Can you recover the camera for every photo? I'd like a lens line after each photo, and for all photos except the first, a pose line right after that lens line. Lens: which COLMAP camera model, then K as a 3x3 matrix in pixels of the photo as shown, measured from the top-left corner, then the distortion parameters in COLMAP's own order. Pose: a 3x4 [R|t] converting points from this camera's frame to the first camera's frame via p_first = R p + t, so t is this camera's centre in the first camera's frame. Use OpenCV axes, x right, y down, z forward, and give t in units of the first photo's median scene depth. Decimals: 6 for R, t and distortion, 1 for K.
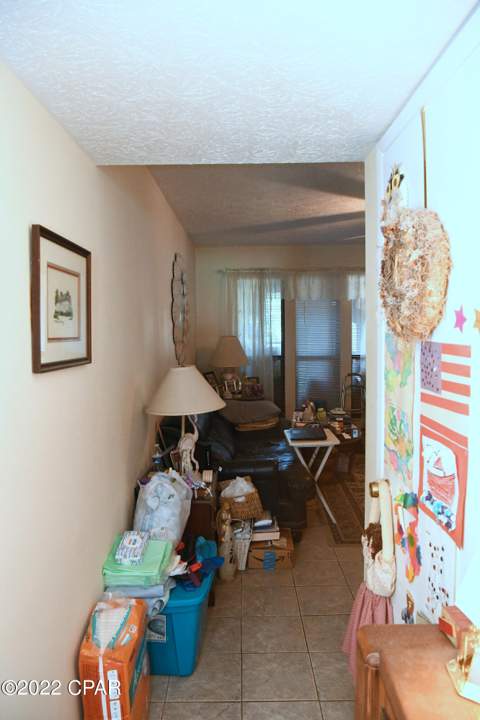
lens RADIAL K [[538.6, 0, 240.3], [0, 538.6, 359.2], [0, 0, 1]] dist [0.001843, 0.000029]
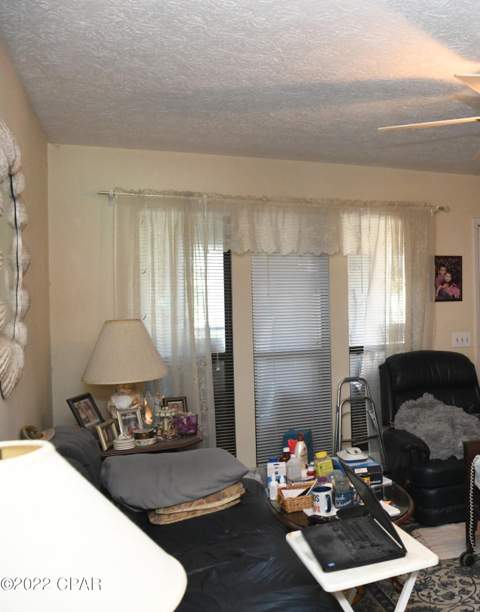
lens RADIAL K [[337.6, 0, 240.6], [0, 337.6, 307.3], [0, 0, 1]] dist [-0.000487, 0.000112]
pose [[0.902932, -0.000971, 0.429783, -0.059292], [0.037340, 0.996393, -0.076197, -0.025969], [-0.428159, 0.084849, 0.899712, 0.681048]]
